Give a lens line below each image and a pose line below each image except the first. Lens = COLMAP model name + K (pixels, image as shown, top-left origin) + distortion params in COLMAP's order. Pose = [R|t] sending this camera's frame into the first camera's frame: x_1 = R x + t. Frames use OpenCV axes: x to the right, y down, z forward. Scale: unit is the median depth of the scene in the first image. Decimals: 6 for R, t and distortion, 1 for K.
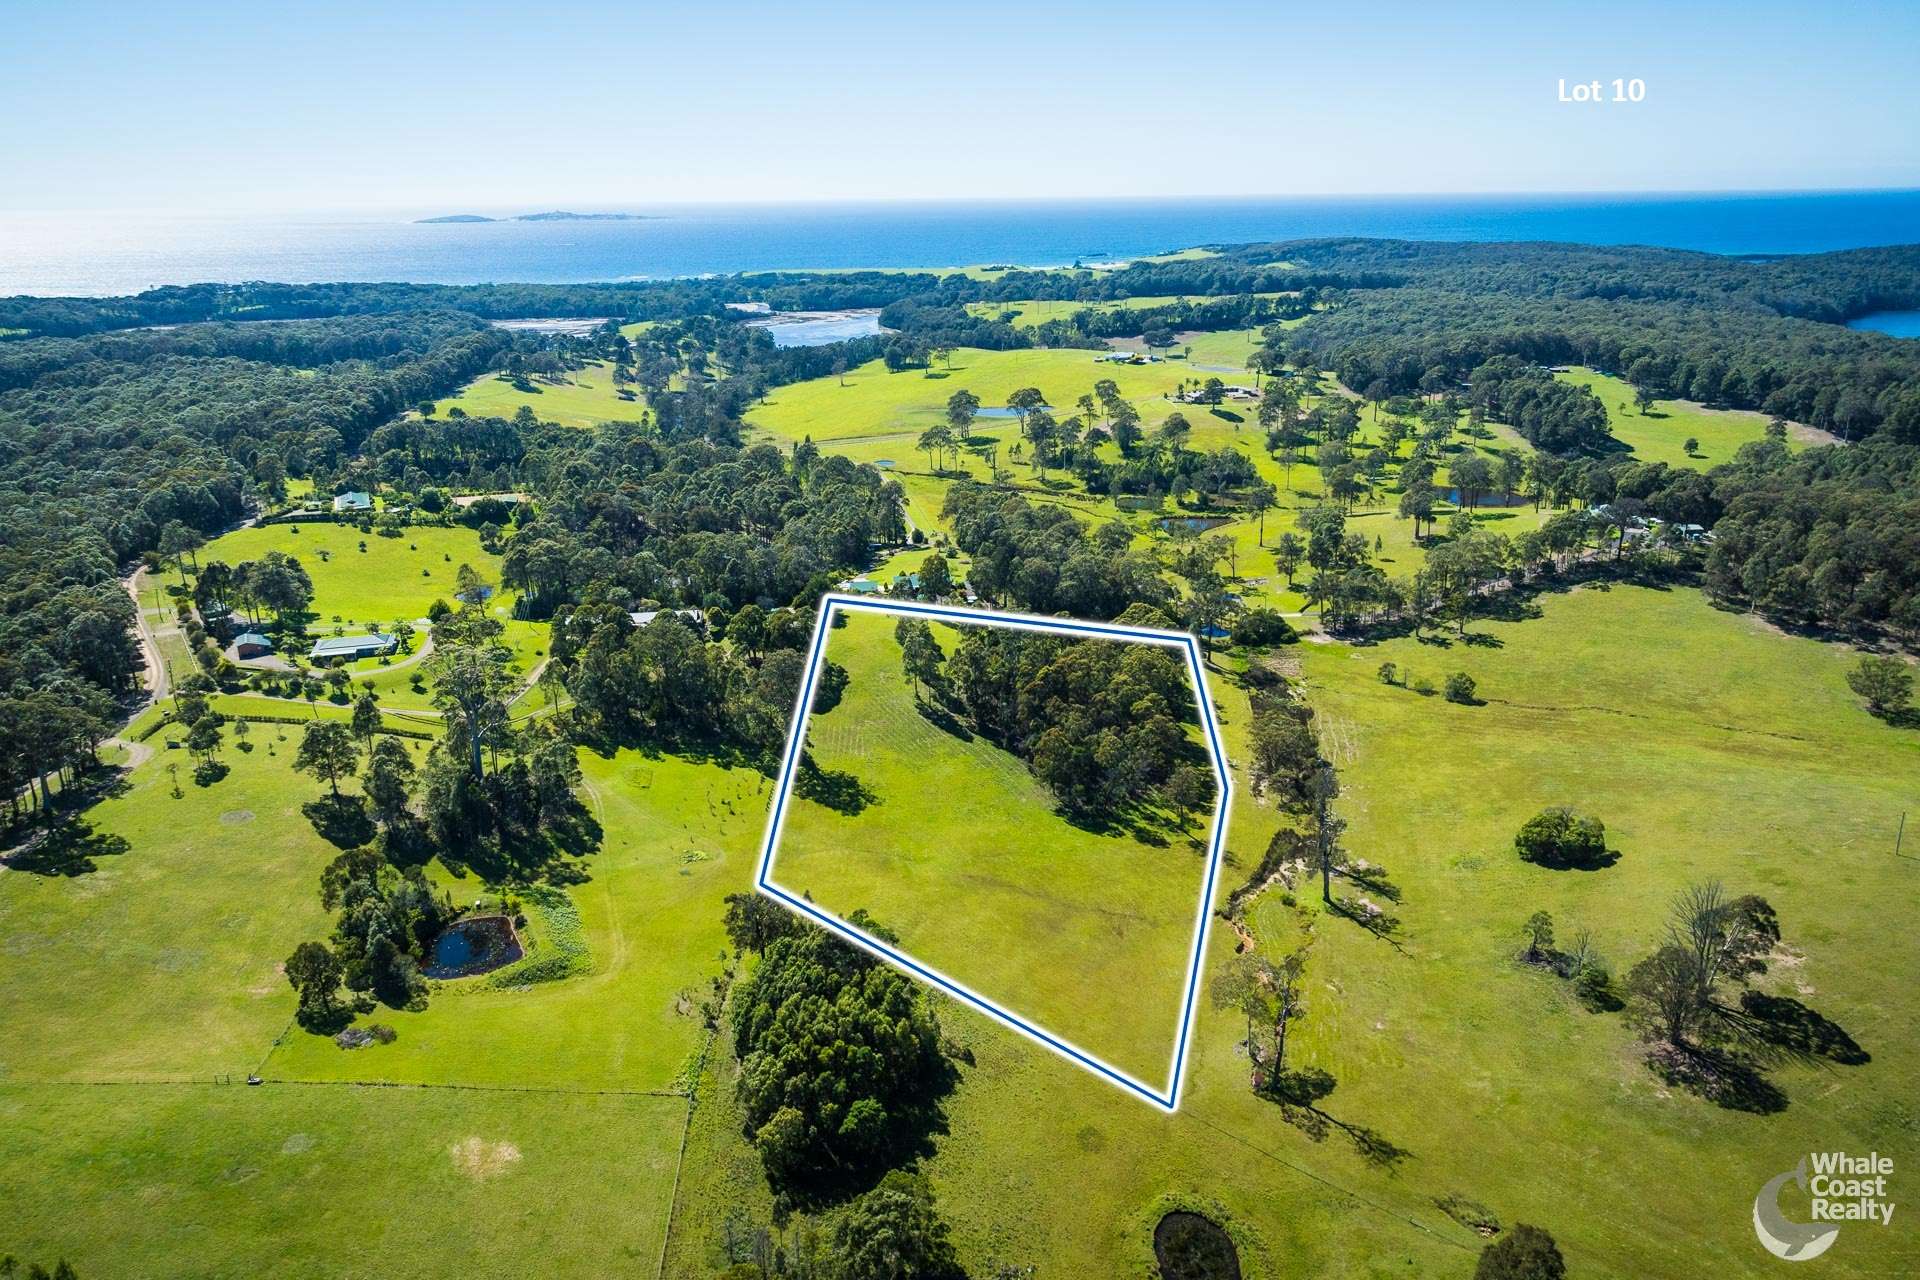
lens RADIAL K [[1328.6, 0, 960.4], [0, 1328.6, 598.5], [0, 0, 1]] dist [-0.002948, 0.002128]
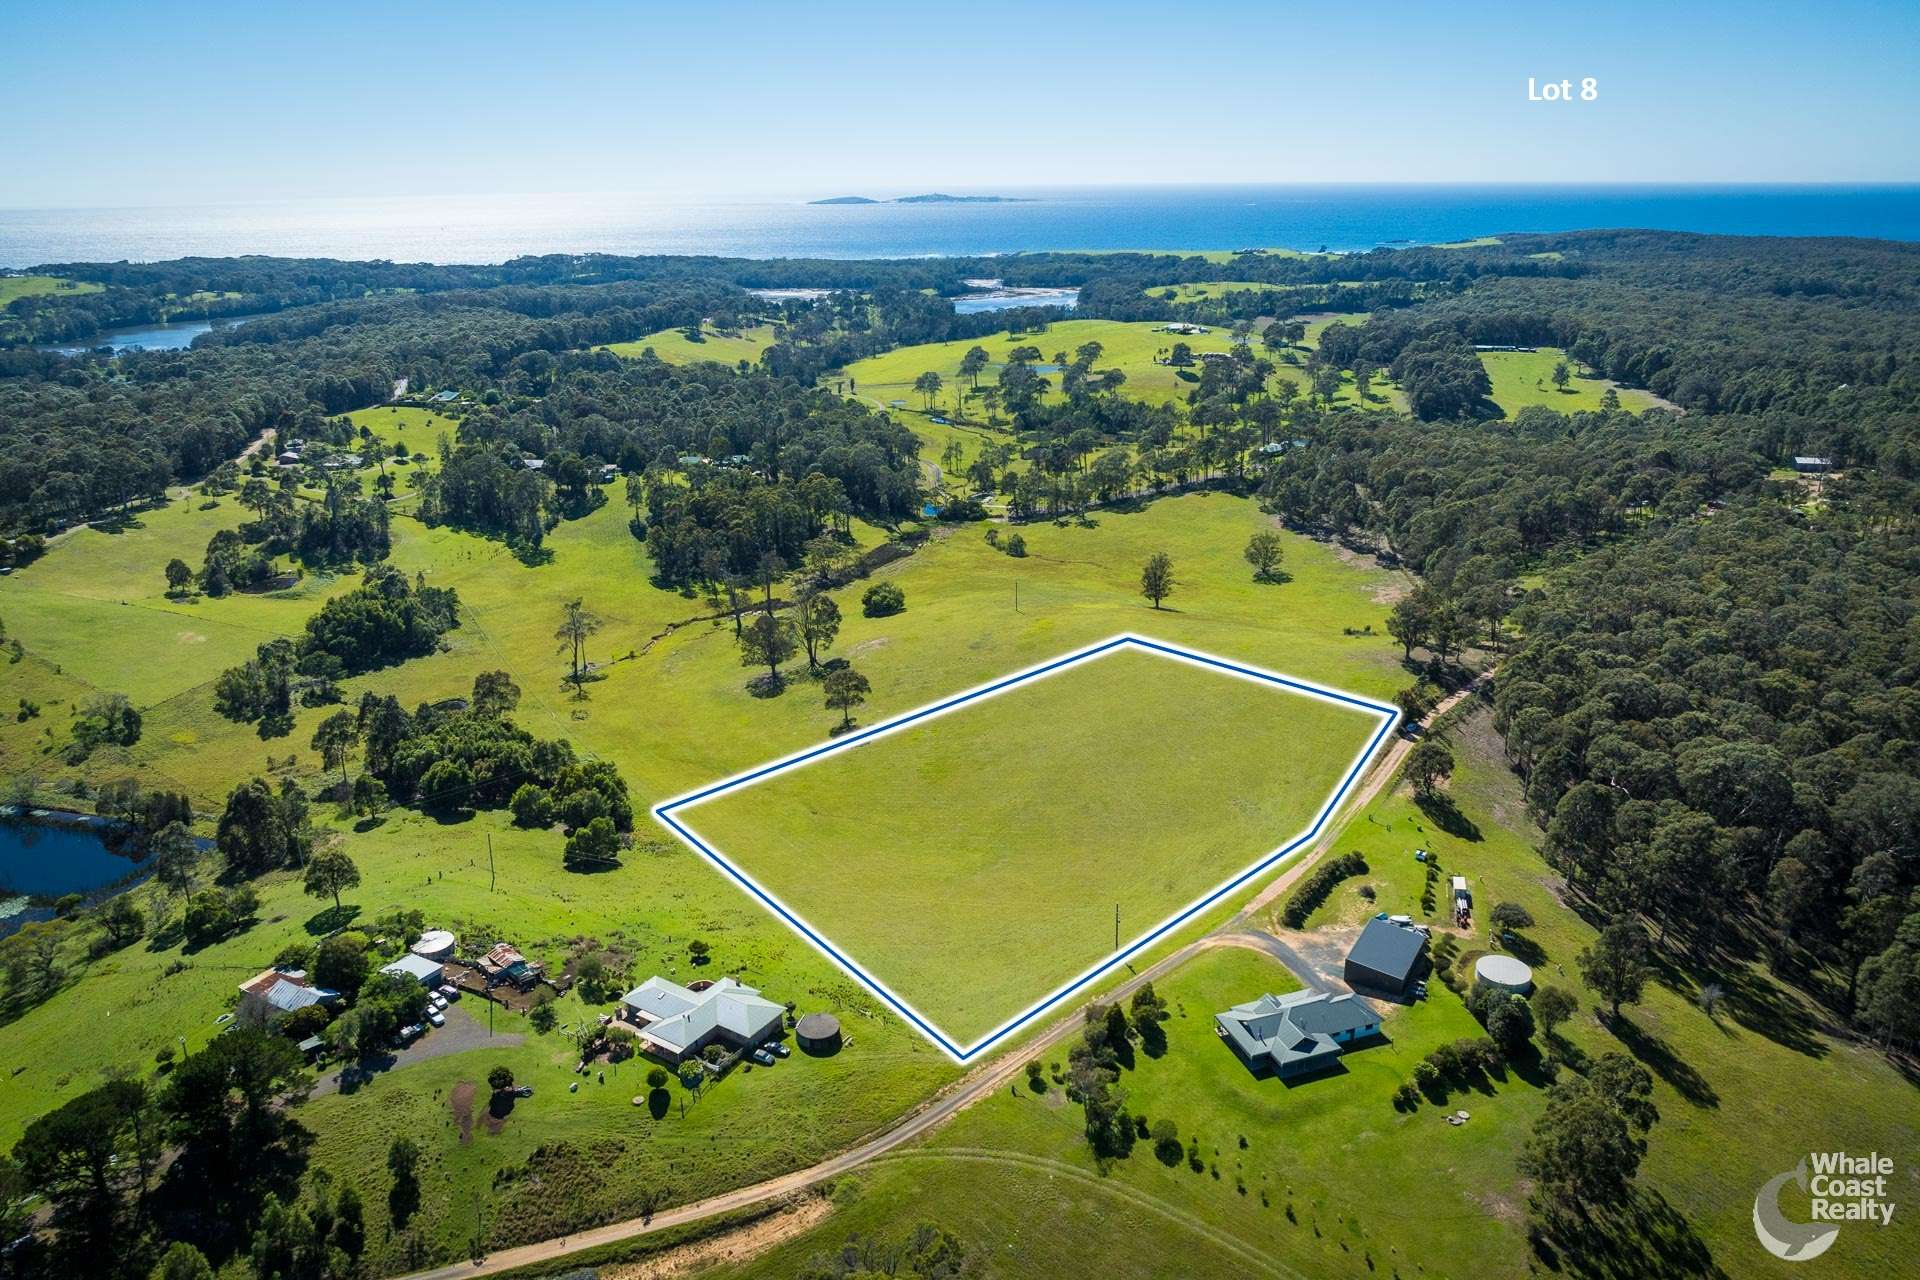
lens RADIAL K [[1340.8, 0, 960.0], [0, 1340.8, 640.0], [0, 0, 1]] dist [-0.032857, -0.000987]
pose [[0.957585, 0.094255, -0.272299, 0.371588], [-0.083680, 0.995227, 0.050217, 0.052401], [0.275732, -0.025301, 0.960901, -0.191894]]
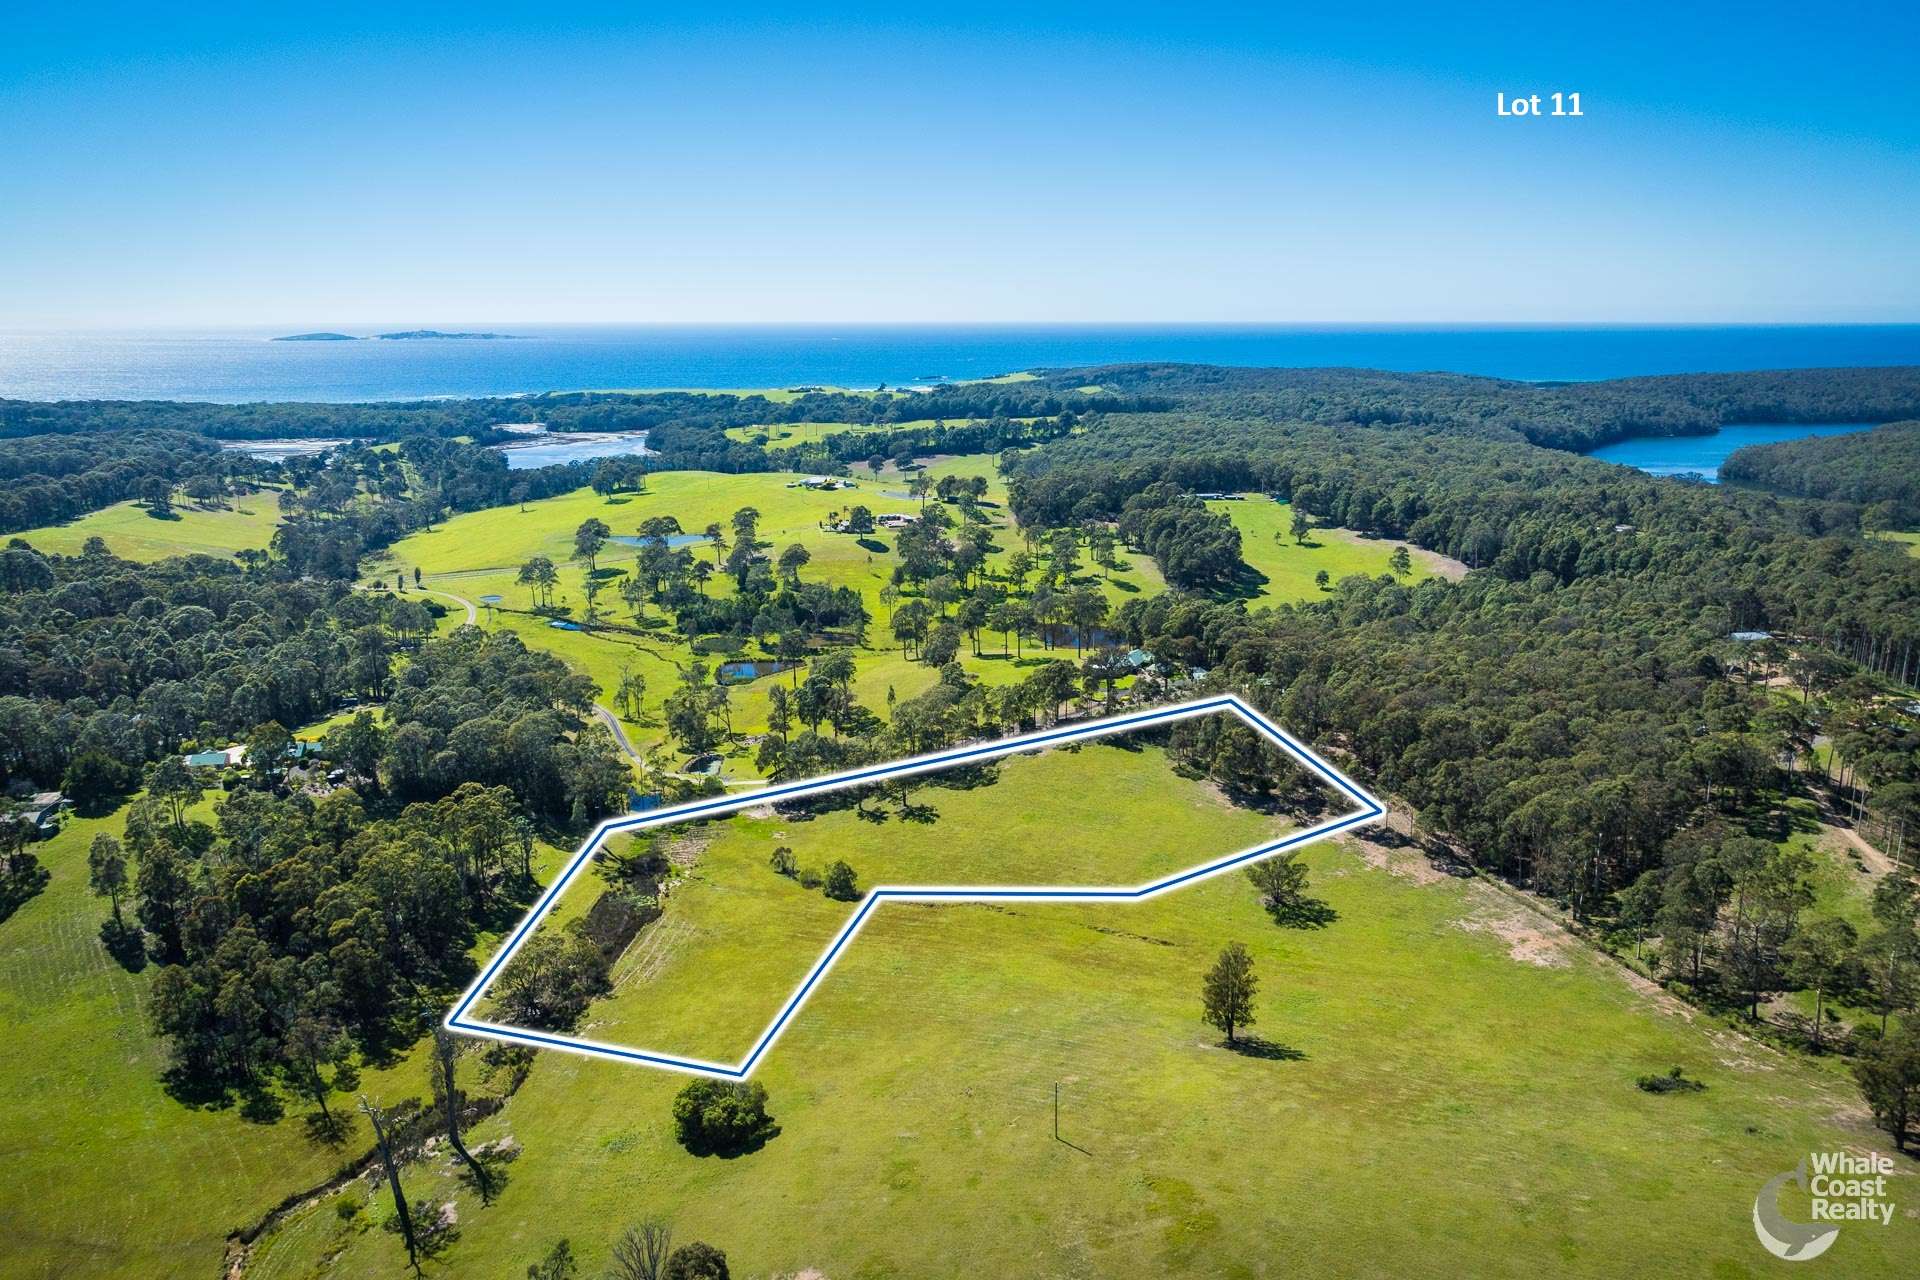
lens RADIAL K [[1328.6, 0, 960.4], [0, 1328.6, 598.5], [0, 0, 1]] dist [-0.002948, 0.002128]
pose [[0.997133, -0.004902, 0.075512, 0.203654], [0.011530, 0.996091, -0.087580, -0.018754], [-0.074787, 0.088199, 0.993291, 0.070576]]
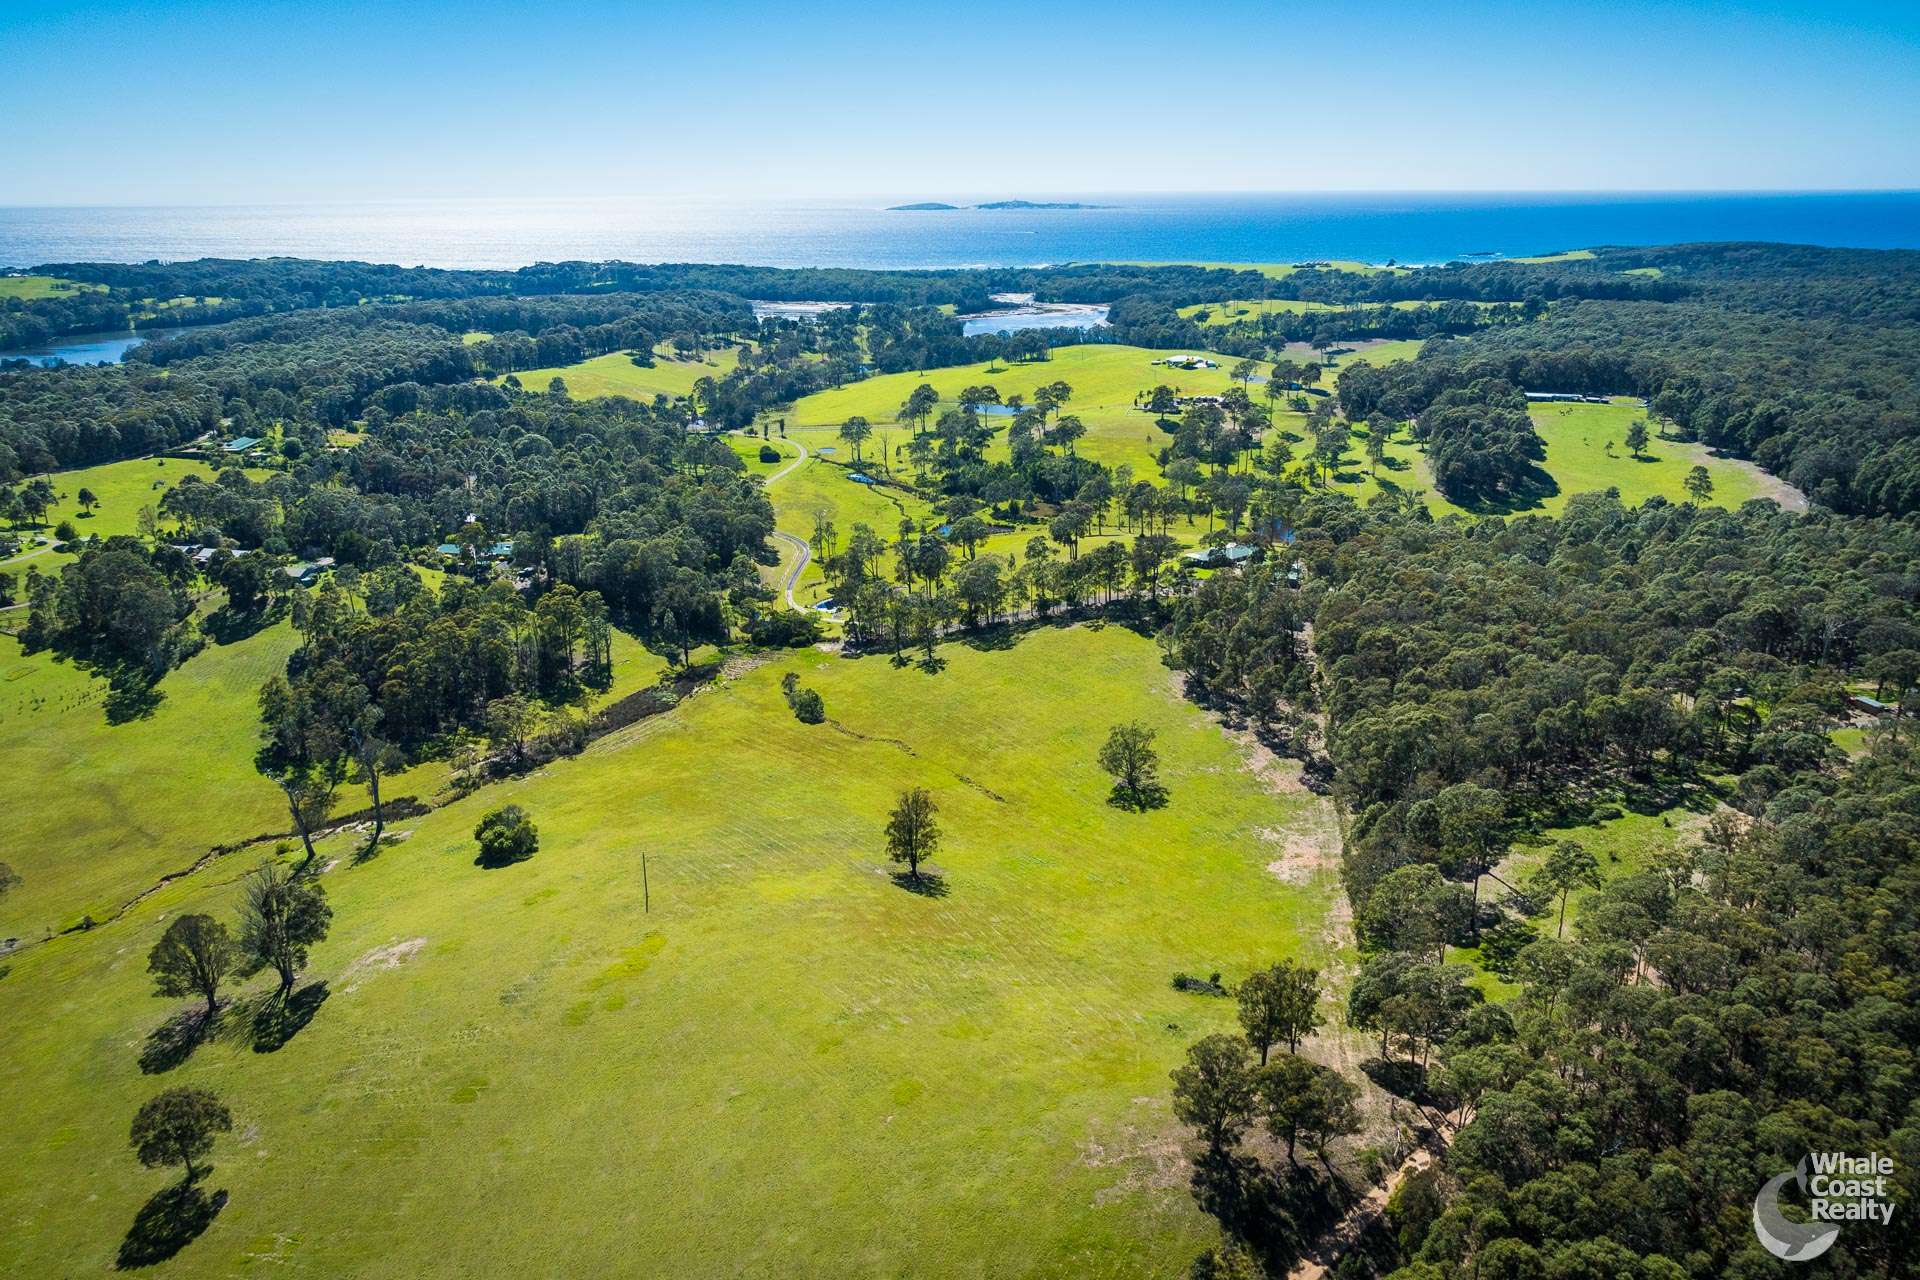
lens RADIAL K [[1321.9, 0, 960.0], [0, 1321.9, 640.0], [0, 0, 1]] dist [-0.012905, 0.000576]
pose [[0.935566, 0.119318, -0.332385, 0.417281], [-0.106844, 0.992719, 0.055626, -0.023973], [0.336602, -0.016529, 0.941502, 0.062657]]
